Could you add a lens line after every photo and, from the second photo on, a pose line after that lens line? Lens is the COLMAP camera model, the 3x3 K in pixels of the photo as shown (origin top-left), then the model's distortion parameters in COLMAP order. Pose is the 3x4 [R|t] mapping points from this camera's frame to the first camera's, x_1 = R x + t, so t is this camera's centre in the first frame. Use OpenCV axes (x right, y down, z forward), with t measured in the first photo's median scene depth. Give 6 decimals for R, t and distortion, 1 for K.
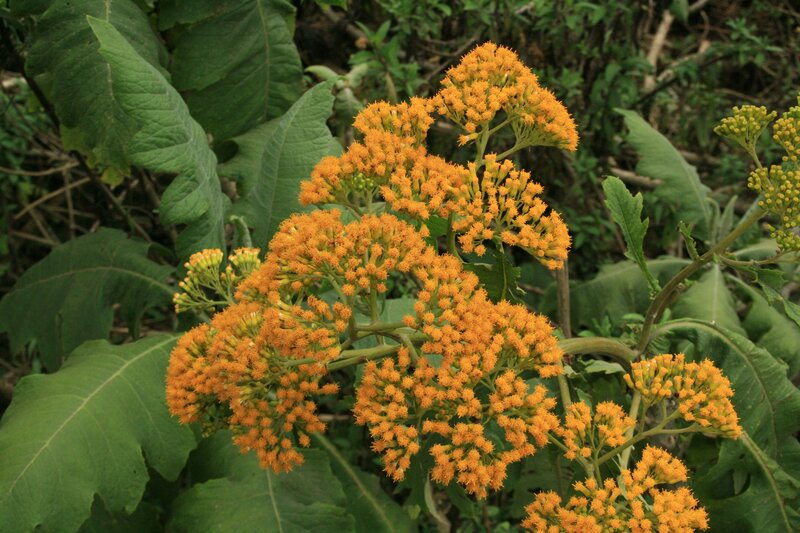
lens RADIAL K [[1212.1, 0, 400.0], [0, 1212.1, 266.5], [0, 0, 1]] dist [0.095993, -0.160067]
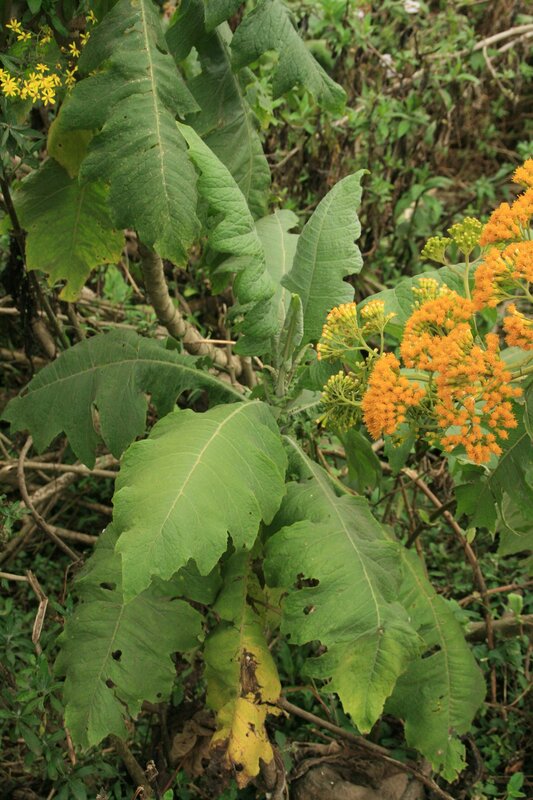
lens RADIAL K [[1212.1, 0, 266.5], [0, 1212.1, 400.0], [0, 0, 1]] dist [0.095993, -0.160067]
pose [[0.989359, -0.068728, 0.128238, -0.305029], [0.070973, 0.997393, -0.013018, 0.069226], [-0.127009, 0.021981, 0.991658, -0.125554]]
